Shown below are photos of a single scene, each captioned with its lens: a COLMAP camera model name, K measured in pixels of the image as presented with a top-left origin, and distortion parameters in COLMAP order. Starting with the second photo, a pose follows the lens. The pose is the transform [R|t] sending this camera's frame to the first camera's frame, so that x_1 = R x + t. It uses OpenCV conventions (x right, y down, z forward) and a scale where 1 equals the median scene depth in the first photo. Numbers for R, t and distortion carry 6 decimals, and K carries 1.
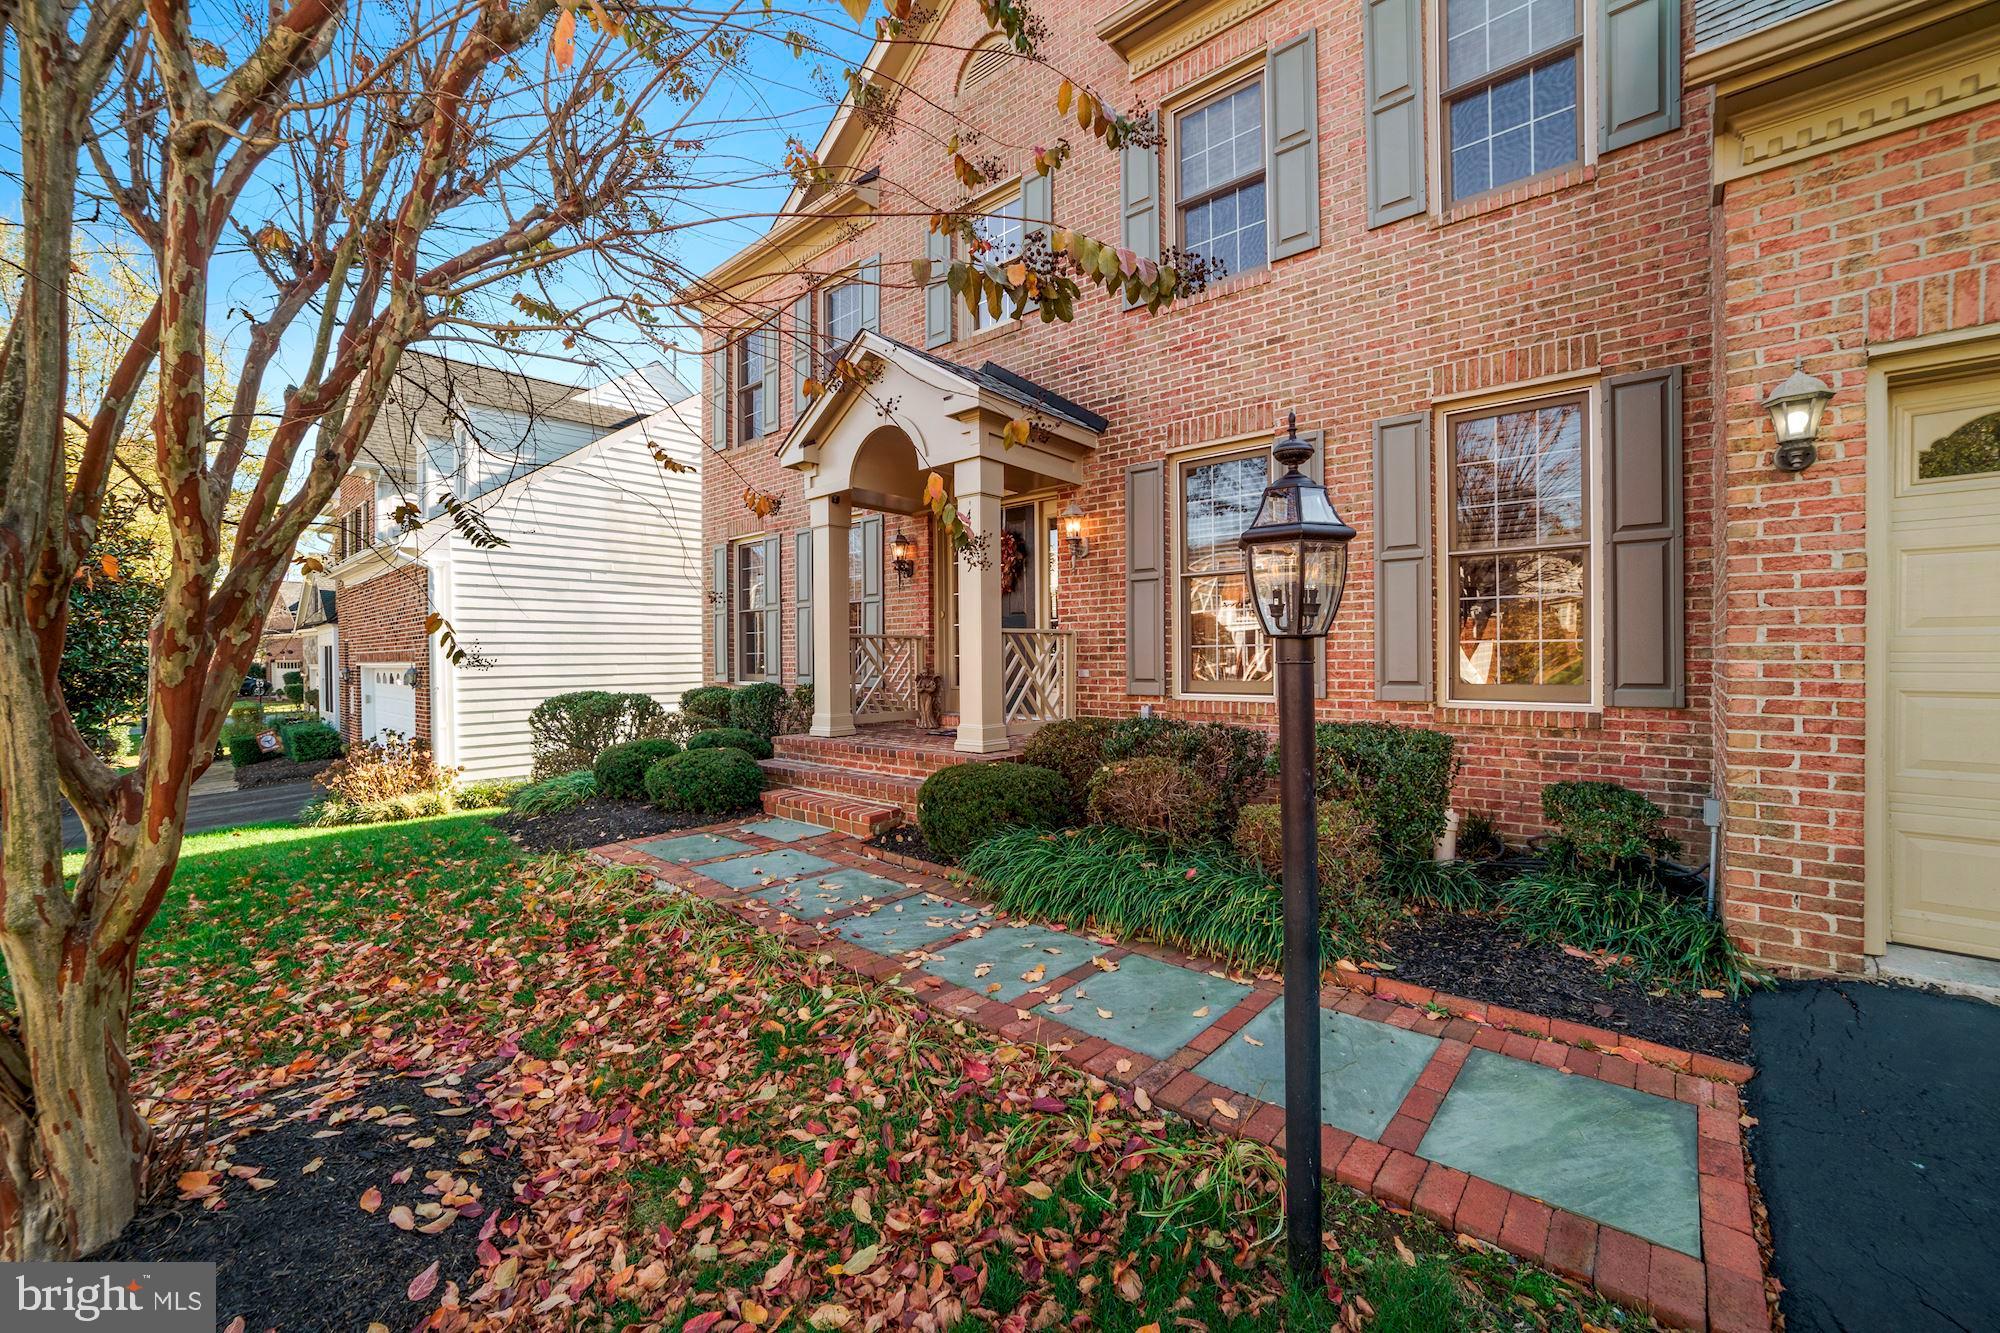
lens RADIAL K [[795.8, 0, 1018.6], [0, 795.8, 658.4], [0, 0, 1]] dist [0.000055, -0.000008]
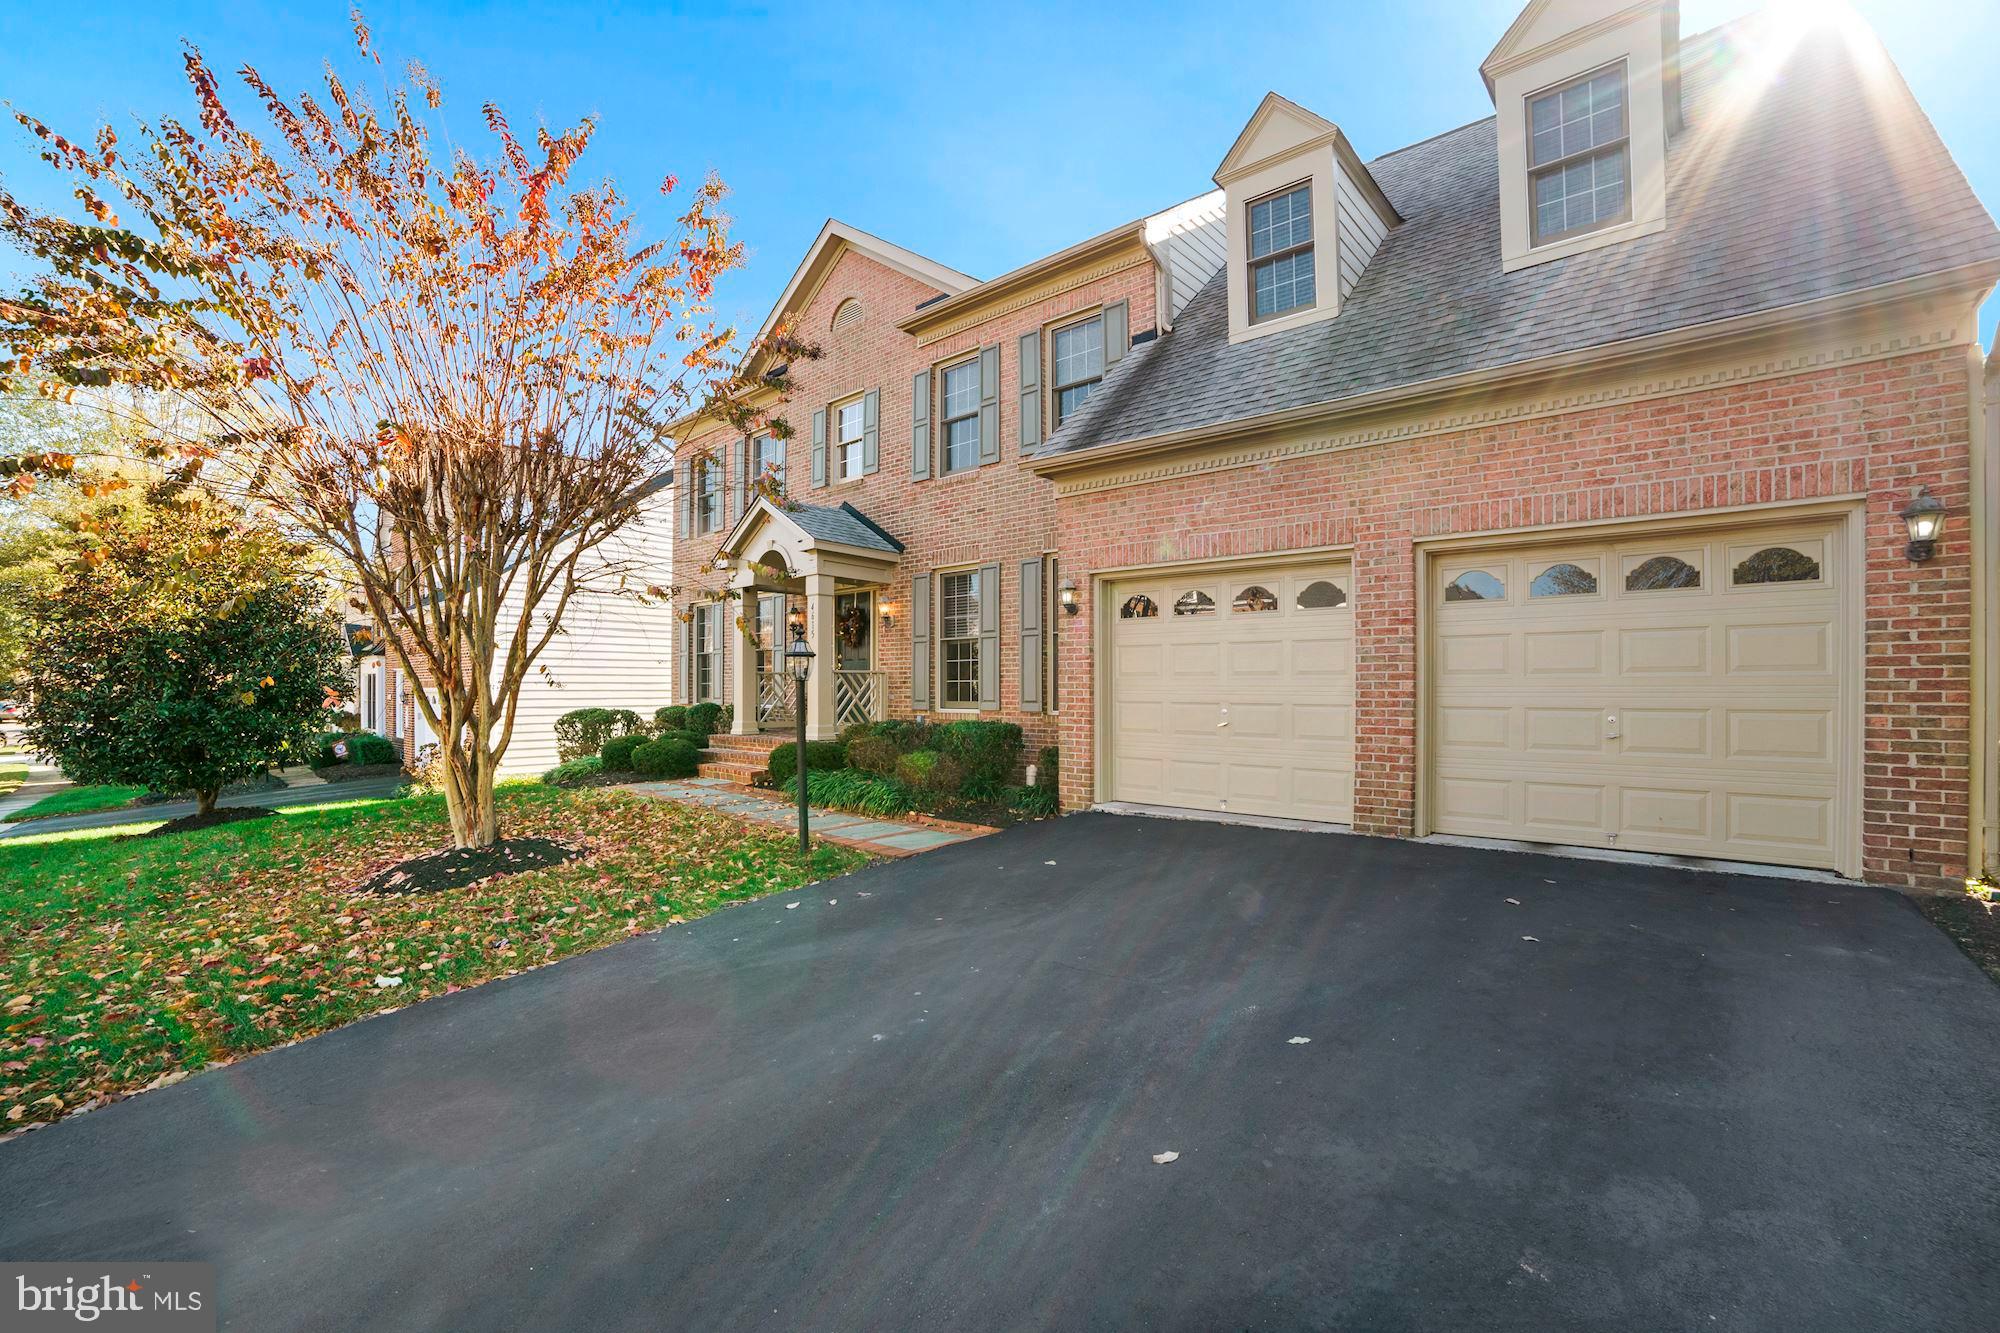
lens RADIAL K [[868.1, 0, 985.4], [0, 868.1, 675.8], [0, 0, 1]] dist [-0.000570, 0.000028]
pose [[0.998849, 0.007802, -0.047335, 0.330697], [-0.008698, 0.999786, -0.018745, 0.006291], [0.047179, 0.019135, 0.998703, -0.726001]]
